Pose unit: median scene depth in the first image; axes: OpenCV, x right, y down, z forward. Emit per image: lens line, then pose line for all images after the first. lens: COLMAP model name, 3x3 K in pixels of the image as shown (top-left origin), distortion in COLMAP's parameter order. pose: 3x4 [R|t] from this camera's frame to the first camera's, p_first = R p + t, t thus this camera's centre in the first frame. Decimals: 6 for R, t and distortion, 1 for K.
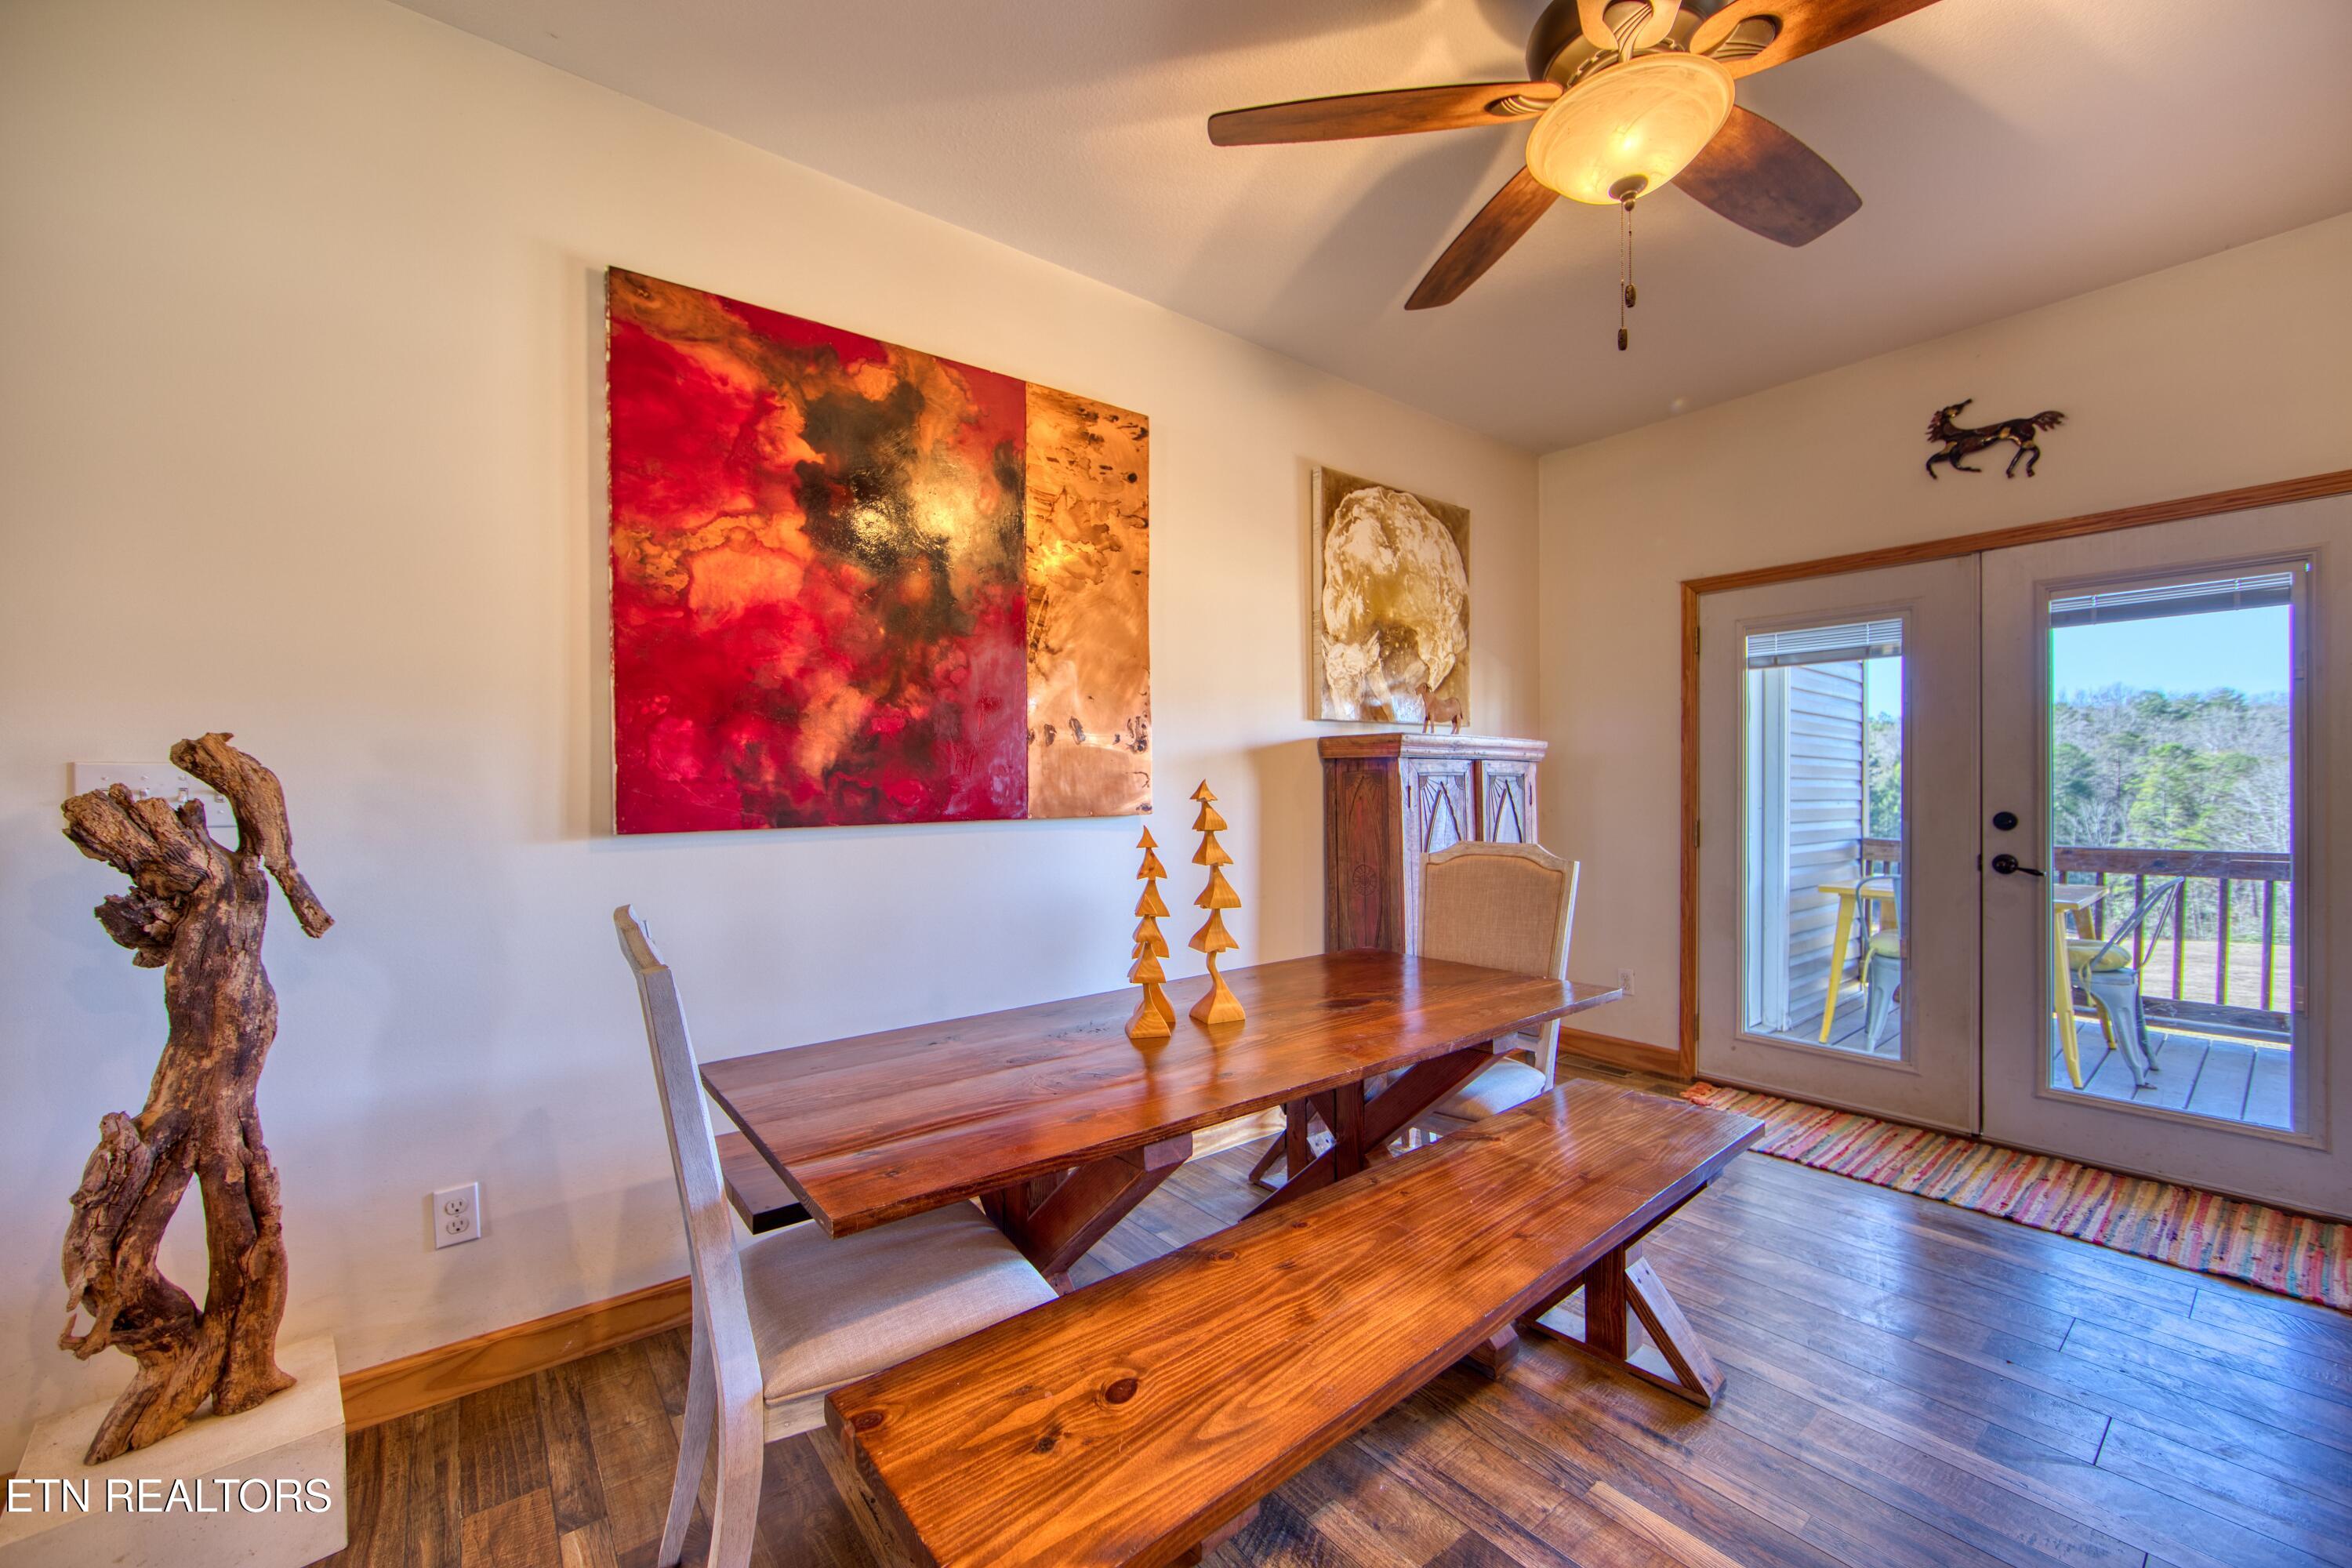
lens RADIAL K [[923.9, 0, 1176.7], [0, 923.9, 792.3], [0, 0, 1]] dist [-0.015043, 0.002817]
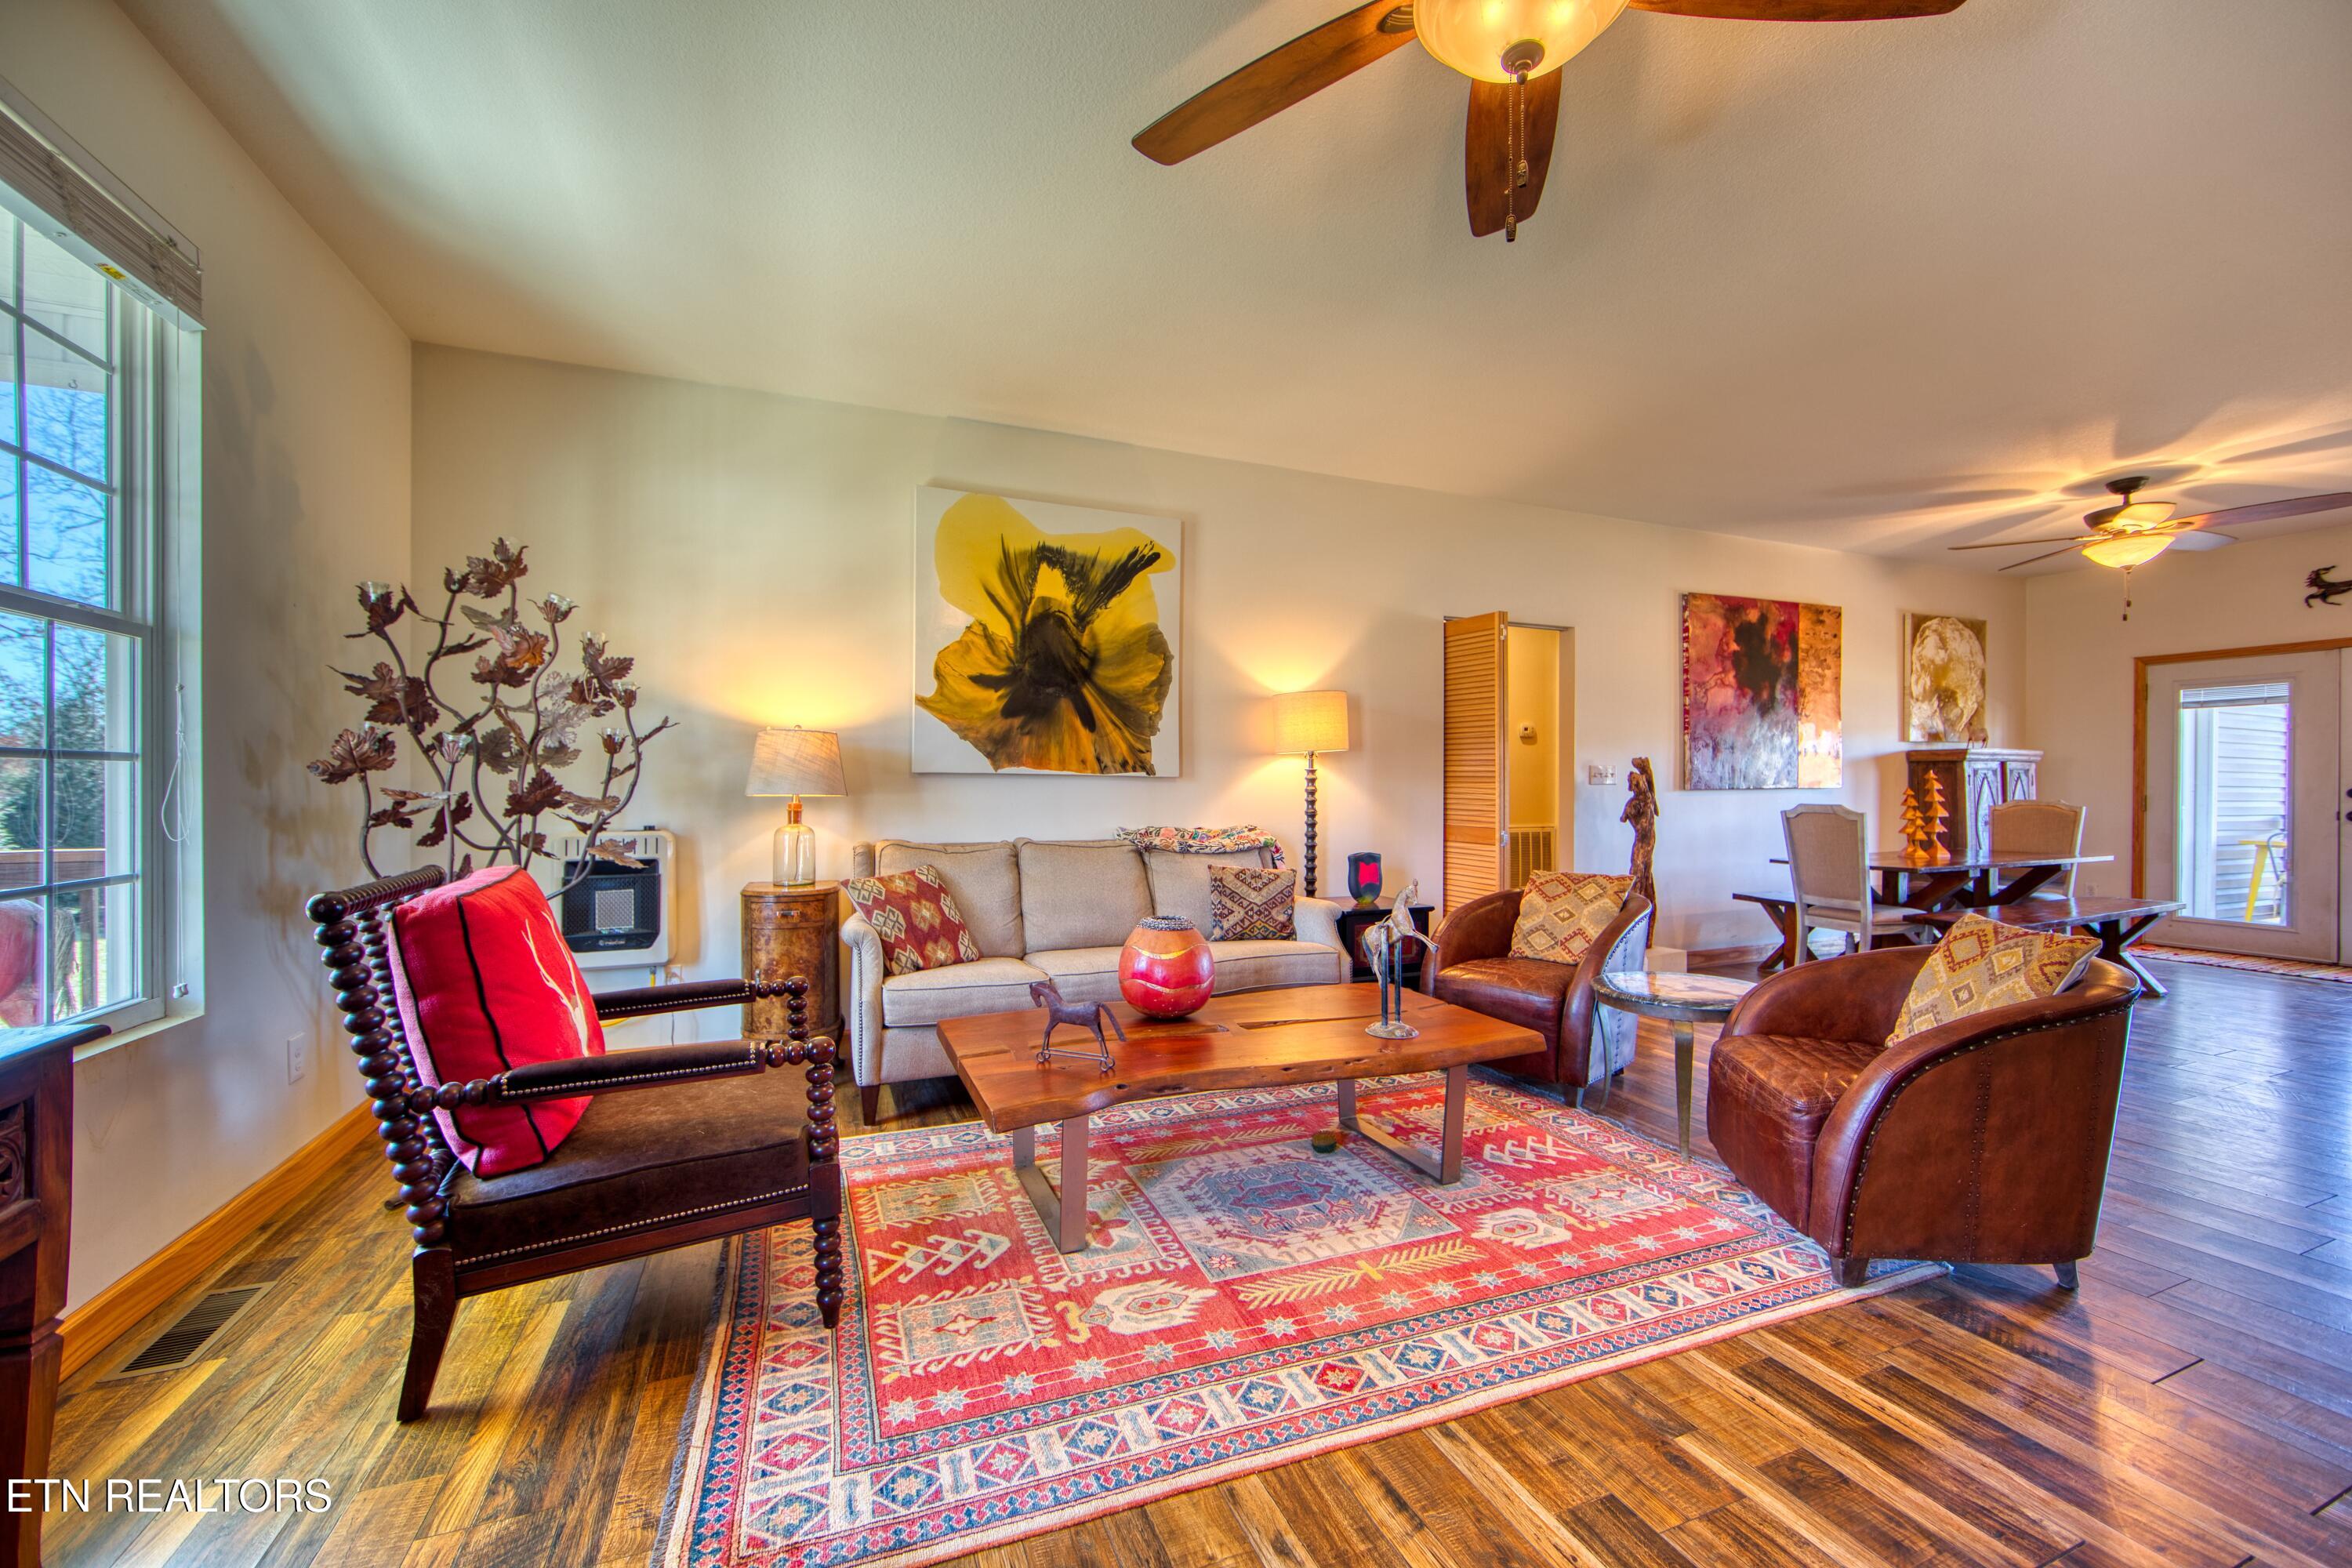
lens RADIAL K [[923.9, 0, 1171.8], [0, 923.9, 793.4], [0, 0, 1]] dist [-0.015043, 0.002817]
pose [[0.959464, 0.003988, -0.281803, -0.798718], [-0.003772, 0.999992, 0.001308, 0.034962], [0.281806, -0.000192, 0.959471, -1.310405]]
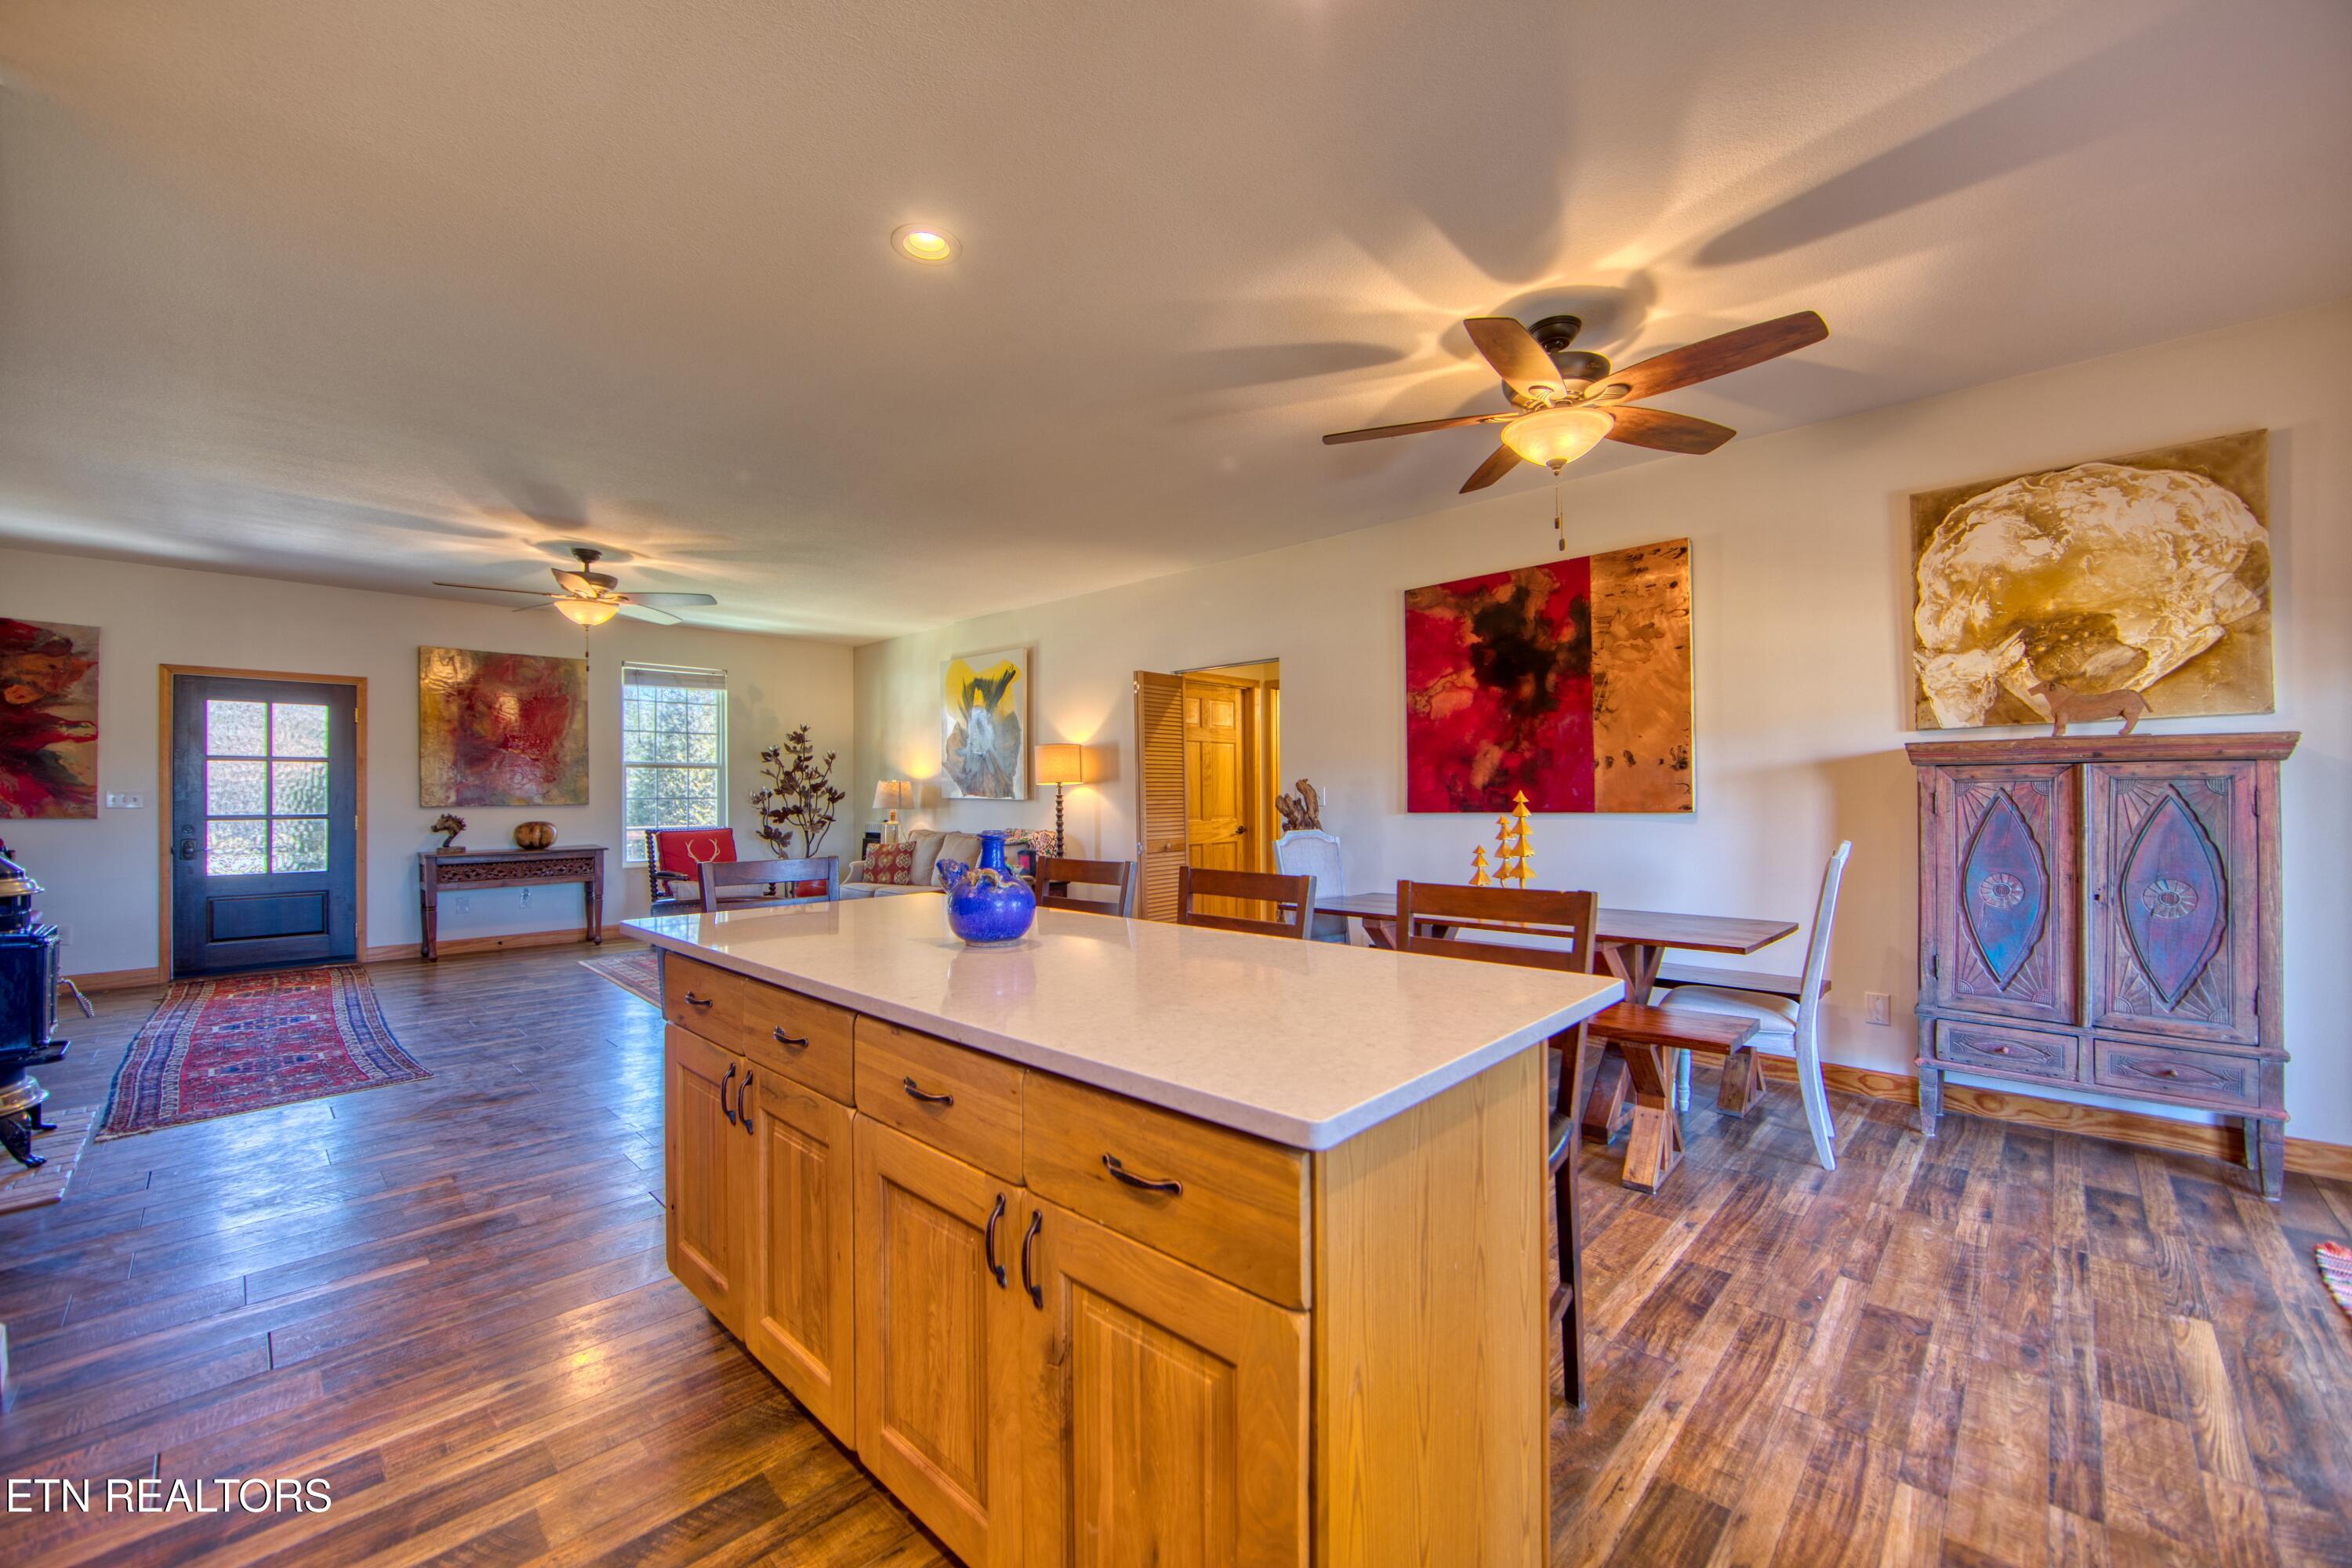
lens RADIAL K [[923.9, 0, 1178.0], [0, 923.9, 790.1], [0, 0, 1]] dist [-0.015043, 0.002817]
pose [[0.138020, -0.001767, -0.990428, 1.085102], [-0.001726, 0.999996, -0.002024, -0.006046], [0.990428, 0.001989, 0.138017, 0.008328]]
